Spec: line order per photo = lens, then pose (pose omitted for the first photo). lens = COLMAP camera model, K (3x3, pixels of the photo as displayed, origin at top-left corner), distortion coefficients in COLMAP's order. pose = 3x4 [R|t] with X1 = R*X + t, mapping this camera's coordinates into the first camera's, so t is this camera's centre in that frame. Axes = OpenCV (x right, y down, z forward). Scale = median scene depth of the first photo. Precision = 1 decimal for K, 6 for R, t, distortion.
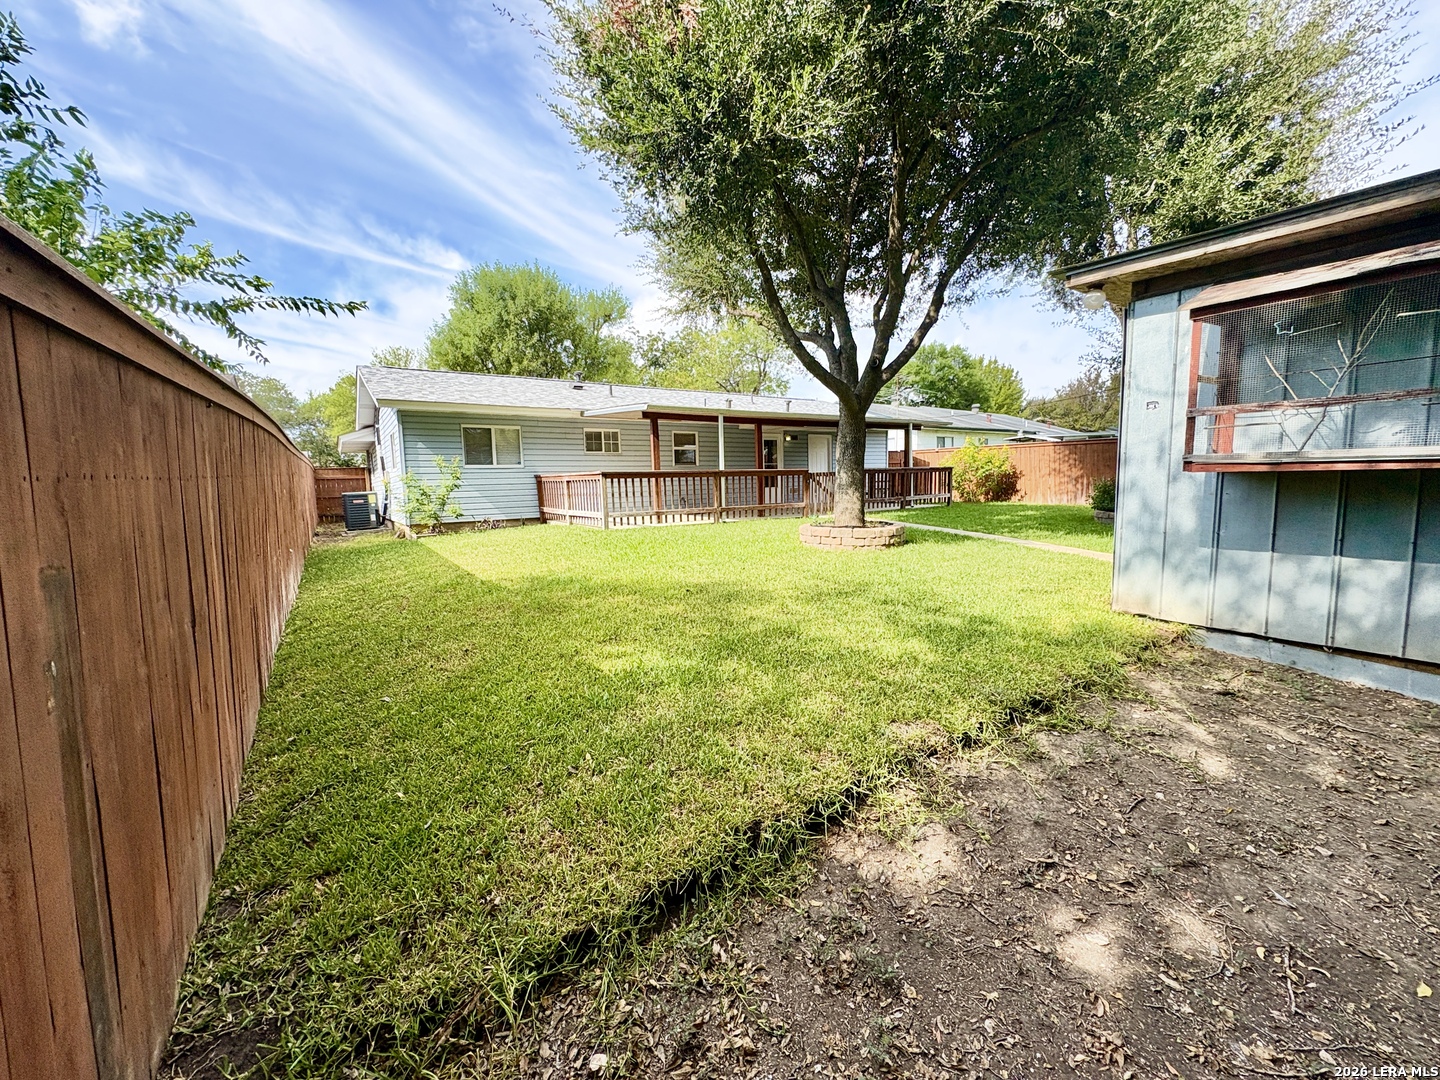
lens RADIAL K [[620.1, 0, 718.7], [0, 620.1, 536.2], [0, 0, 1]] dist [0.001091, 0.000142]
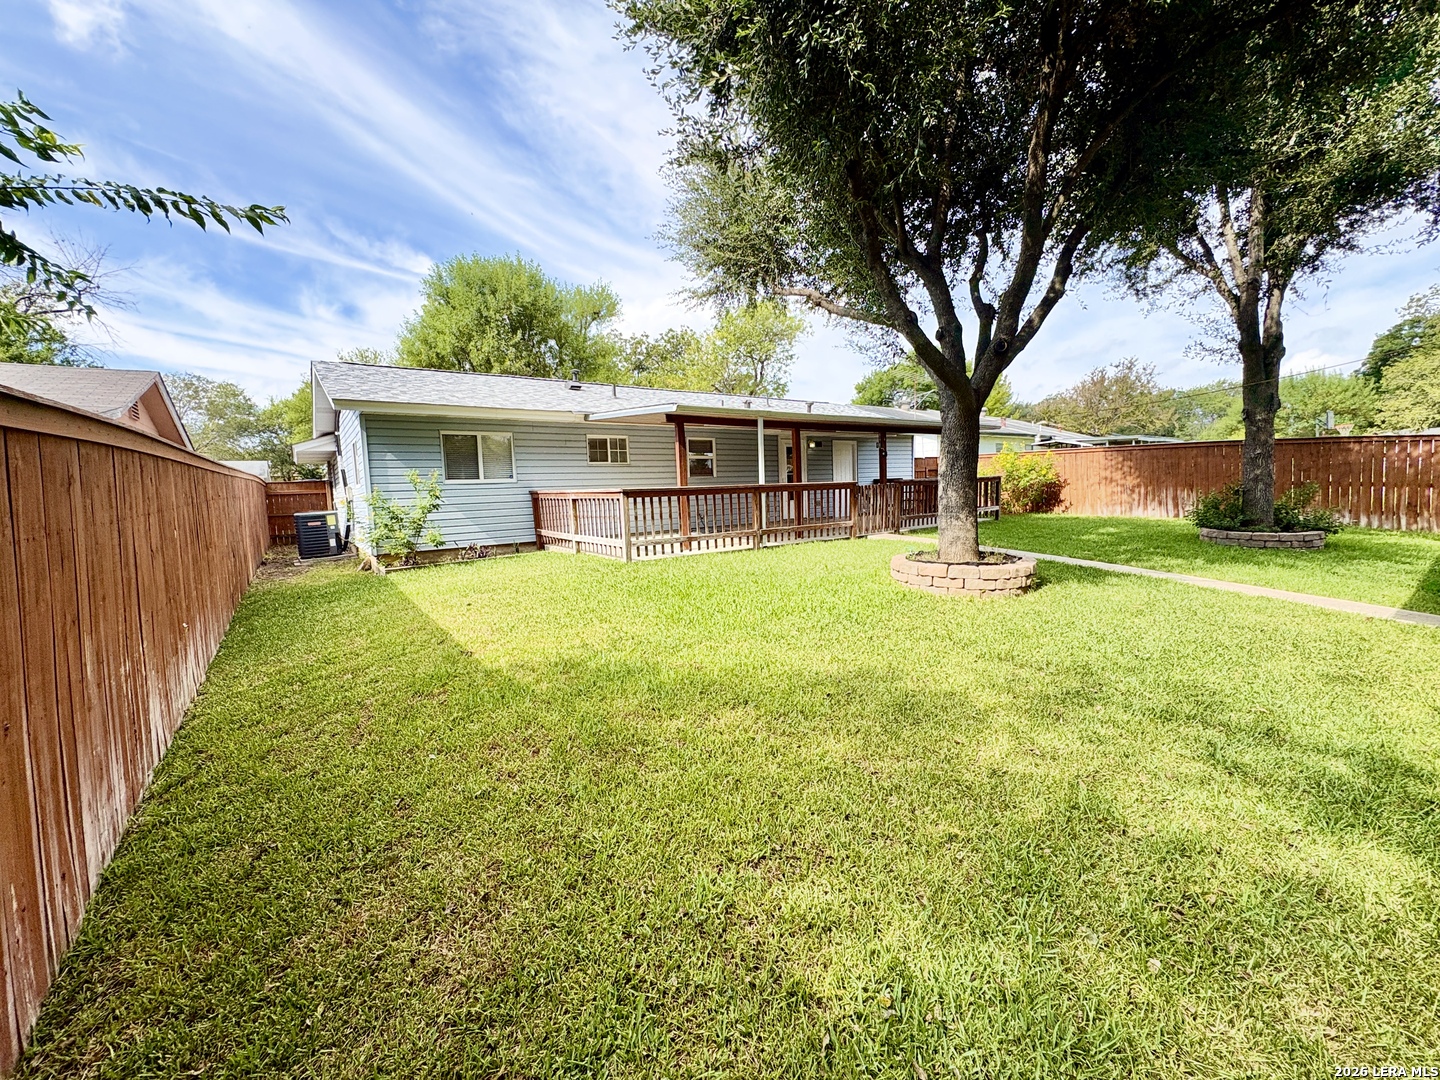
lens RADIAL K [[620.1, 0, 721.3], [0, 620.1, 536.8], [0, 0, 1]] dist [0.001091, 0.000142]
pose [[0.999113, -0.011300, 0.040569, -0.067242], [0.011632, 0.999901, -0.007971, -0.024909], [-0.040475, 0.008436, 0.999145, 0.142502]]
